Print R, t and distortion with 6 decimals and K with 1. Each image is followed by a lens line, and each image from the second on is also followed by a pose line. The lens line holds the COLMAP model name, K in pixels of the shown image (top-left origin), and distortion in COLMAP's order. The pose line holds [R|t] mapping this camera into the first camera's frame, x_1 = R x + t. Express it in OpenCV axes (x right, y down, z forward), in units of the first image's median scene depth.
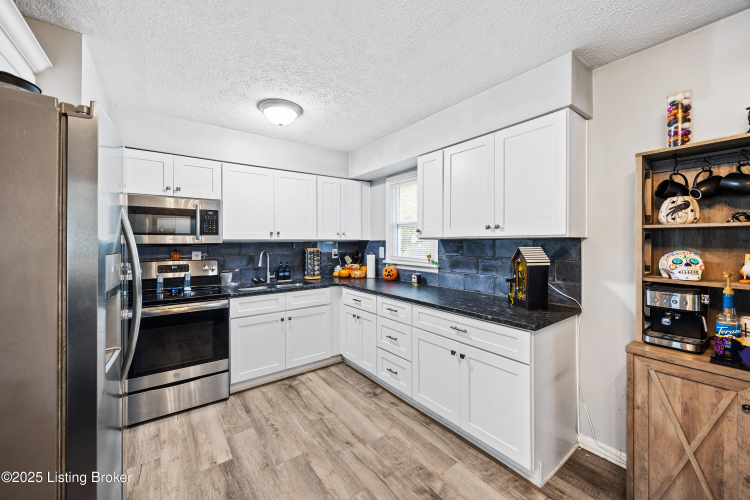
lens RADIAL K [[292.0, 0, 374.0], [0, 292.0, 243.5], [0, 0, 1]] dist [0.000772, 0.000298]
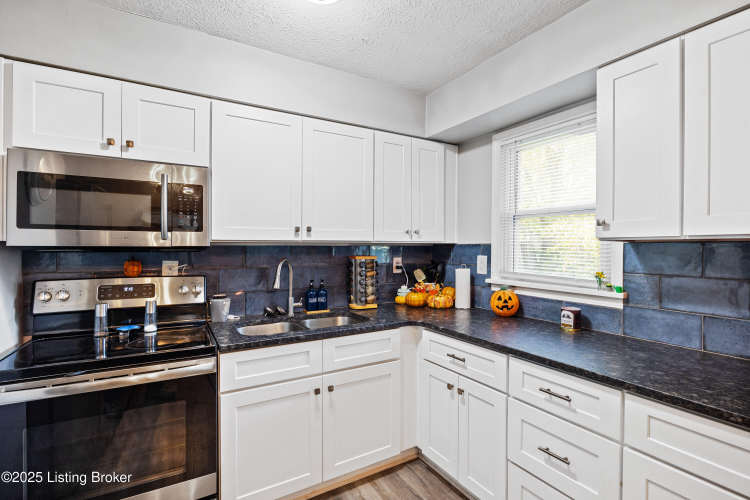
lens RADIAL K [[348.5, 0, 377.8], [0, 348.5, 249.7], [0, 0, 1]] dist [-0.015073, 0.000240]
pose [[0.995432, 0.007491, -0.095180, -0.148482], [-0.007258, 0.999970, 0.002794, 0.000886], [0.095198, -0.002090, 0.995456, 0.389630]]
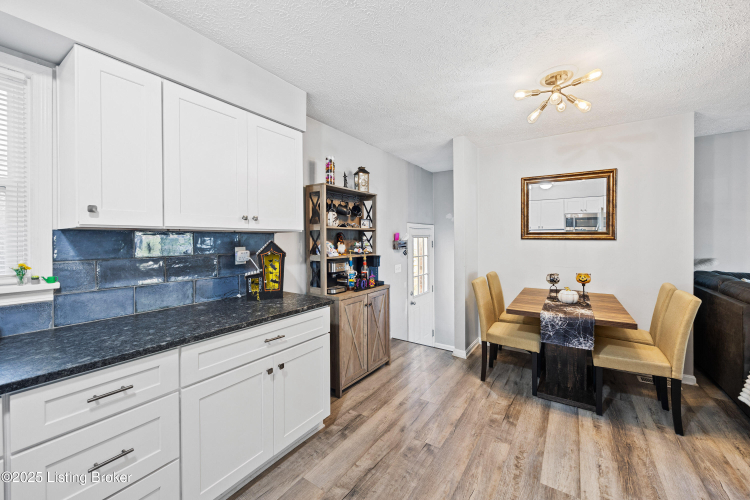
lens RADIAL K [[292.0, 0, 375.1], [0, 292.0, 239.6], [0, 0, 1]] dist [0.000772, 0.000298]
pose [[-0.327632, -0.002313, 0.944803, -0.414387], [0.006405, 0.999969, 0.004669, 0.004819], [-0.944784, 0.007581, -0.327607, 0.694425]]
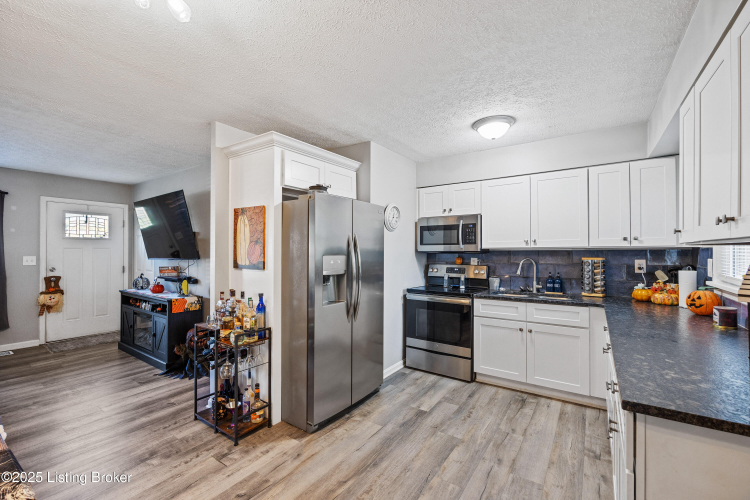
lens RADIAL K [[319.7, 0, 374.4], [0, 319.7, 249.9], [0, 0, 1]] dist [-0.002533, -0.000124]
pose [[0.322473, 0.000012, -0.946579, 0.548671], [-0.004267, 0.999990, -0.001441, -0.001902], [0.946569, 0.004504, 0.322469, 0.194659]]
